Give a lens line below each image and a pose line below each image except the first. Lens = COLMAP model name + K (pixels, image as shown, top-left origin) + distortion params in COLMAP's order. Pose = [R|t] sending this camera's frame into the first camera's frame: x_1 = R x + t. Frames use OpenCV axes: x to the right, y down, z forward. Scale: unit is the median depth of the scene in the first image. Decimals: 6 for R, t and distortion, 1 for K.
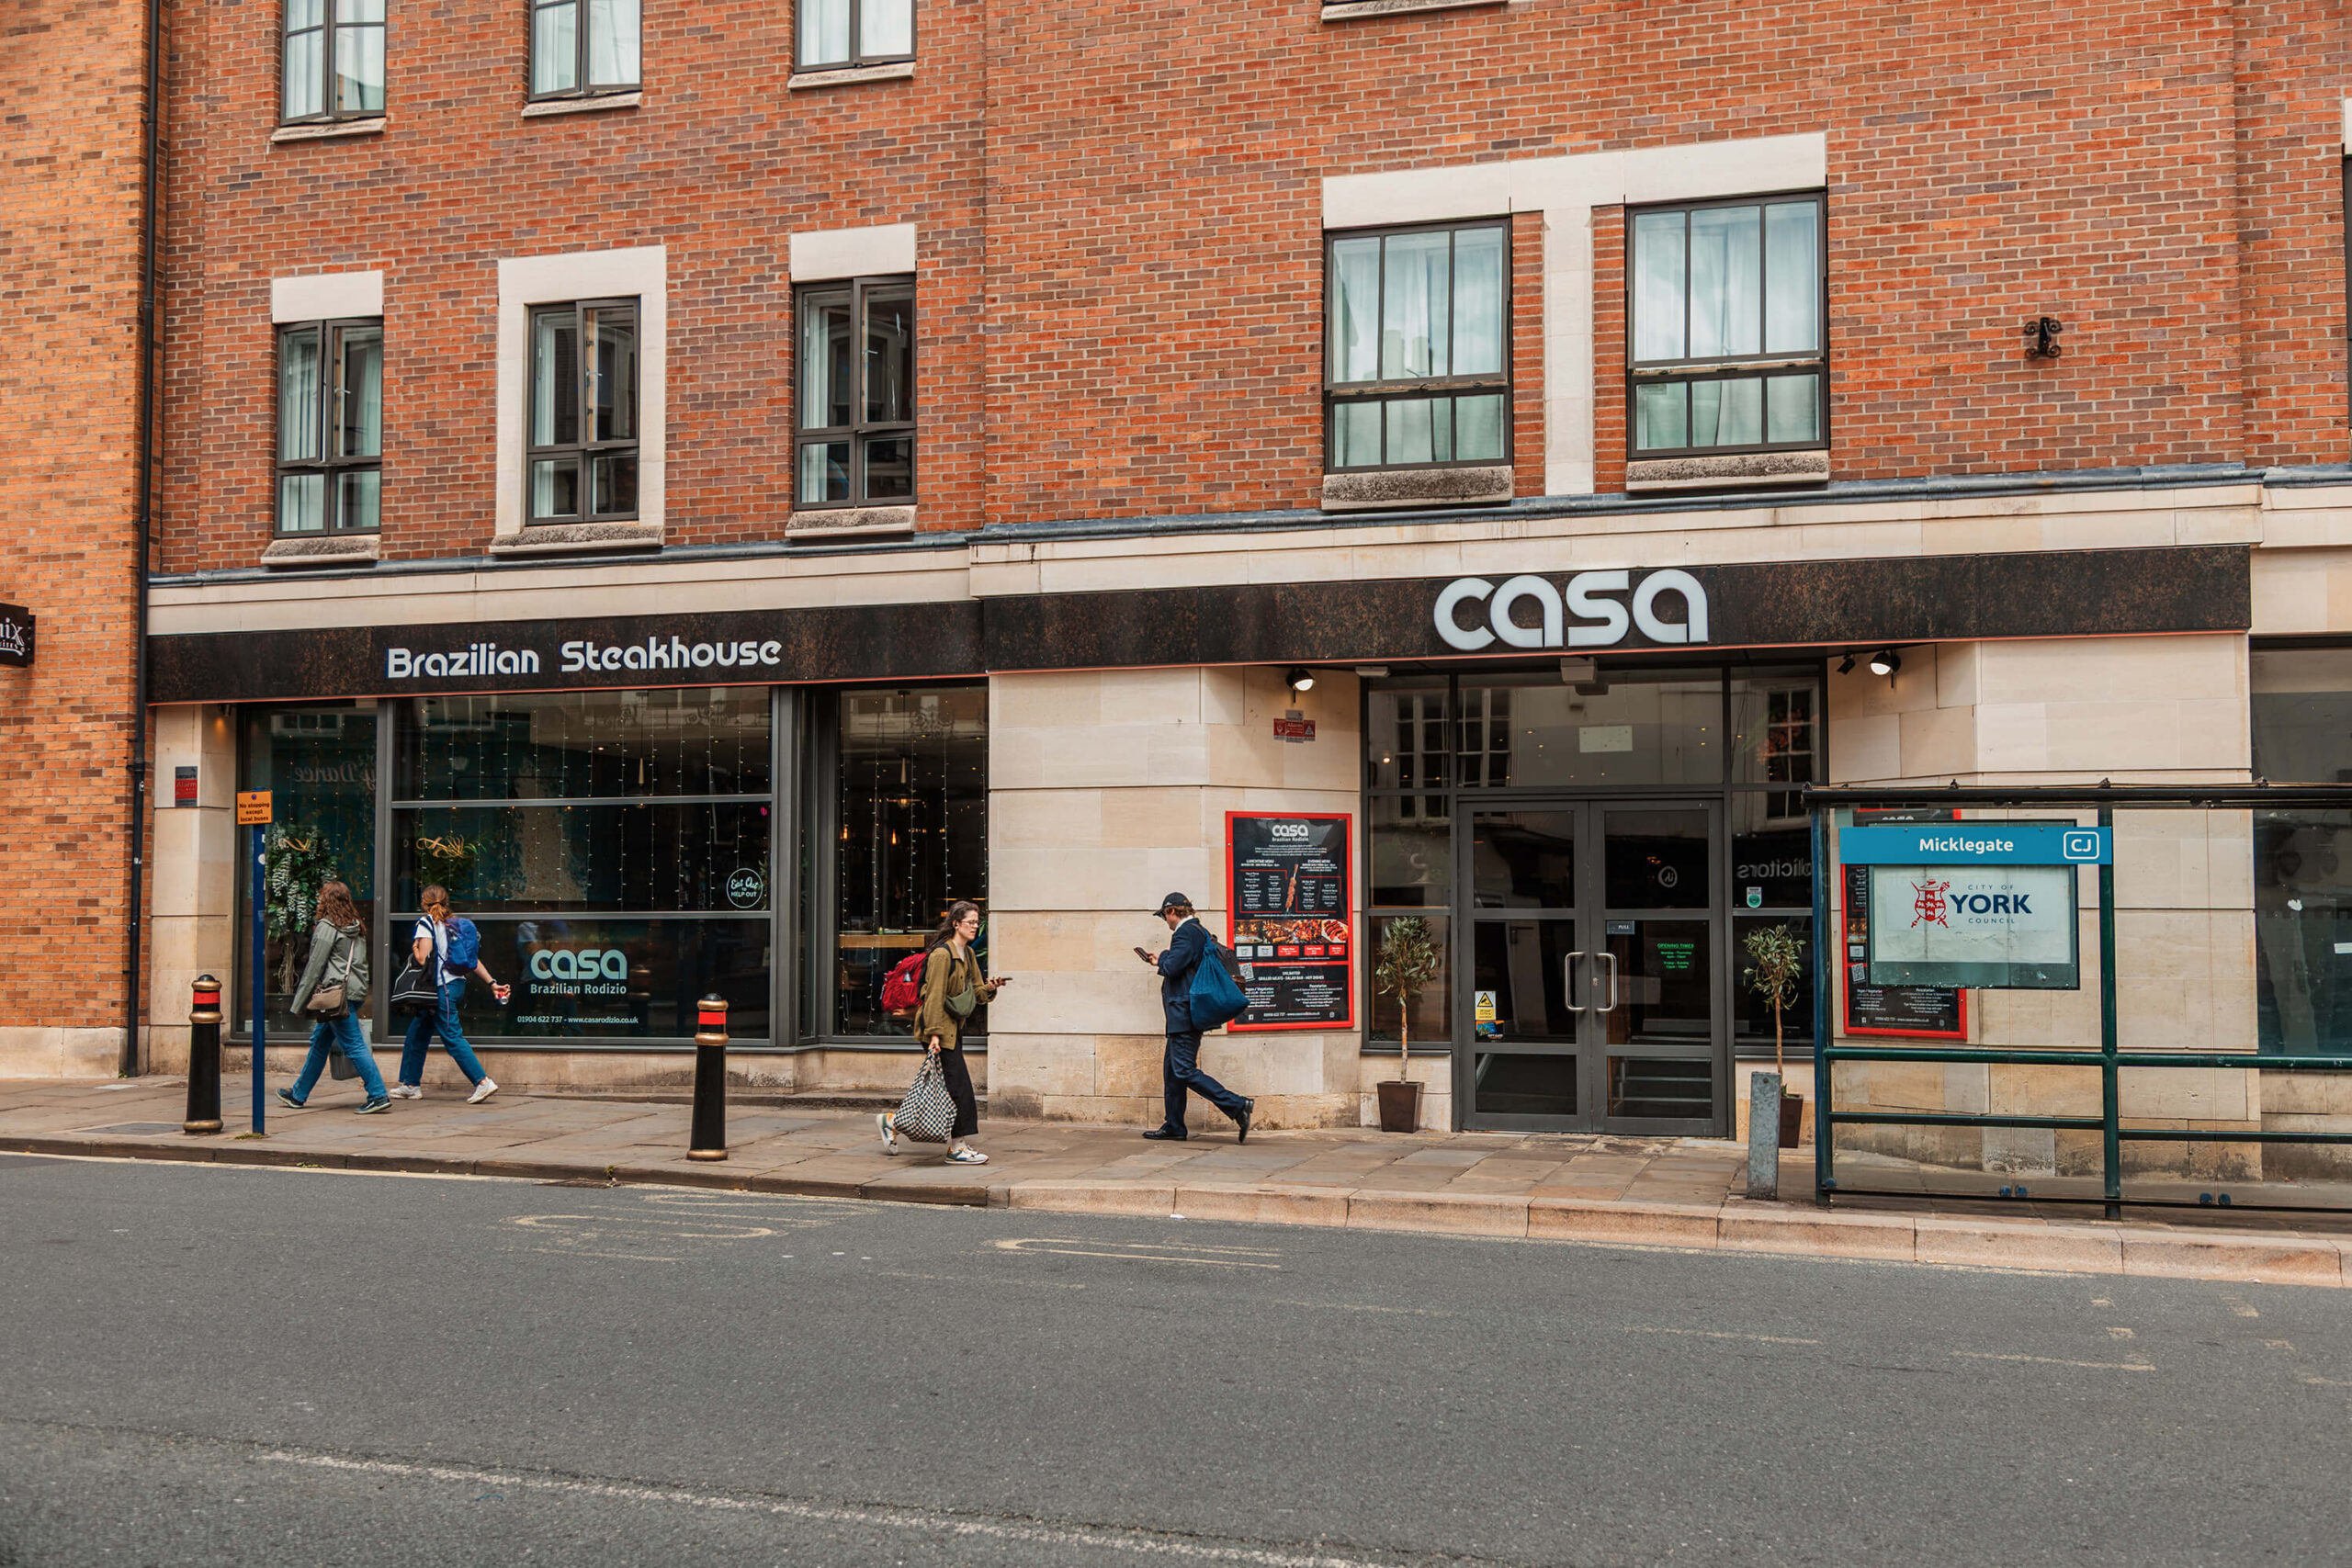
lens RADIAL K [[1554.4, 0, 1178.4], [0, 1554.4, 787.5], [0, 0, 1]] dist [0.015699, 0.003090]
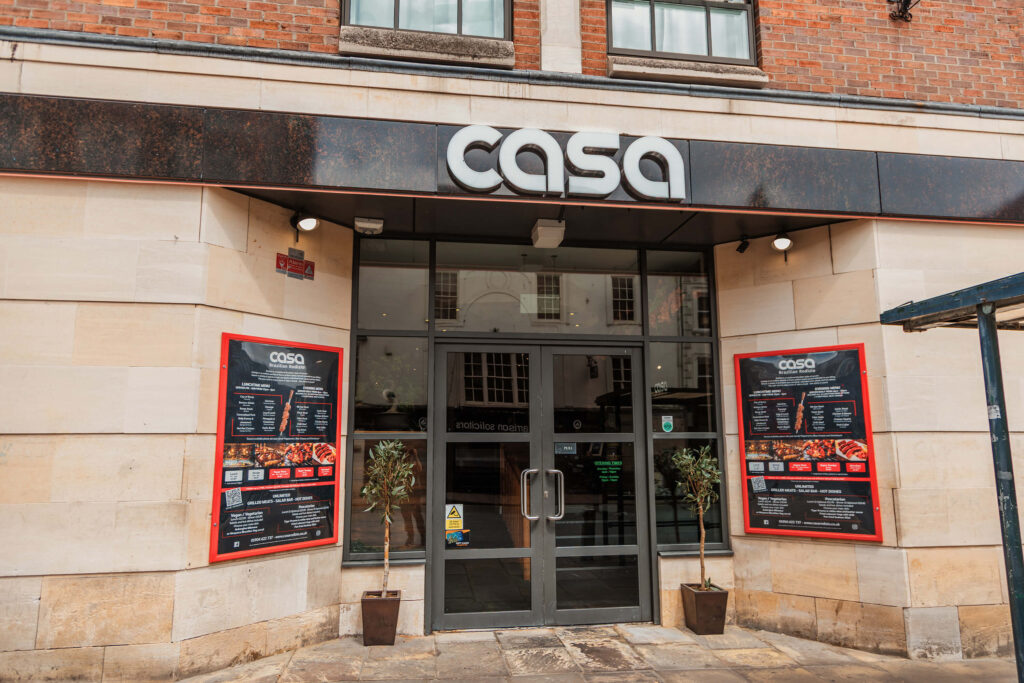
lens RADIAL K [[676.8, 0, 513.0], [0, 676.8, 343.0], [0, 0, 1]] dist [0.015699, 0.003090]
pose [[0.904898, 0.059587, 0.421436, 0.016484], [-0.032465, 0.996930, -0.071248, 0.046811], [-0.424388, 0.050791, 0.904055, 0.534746]]
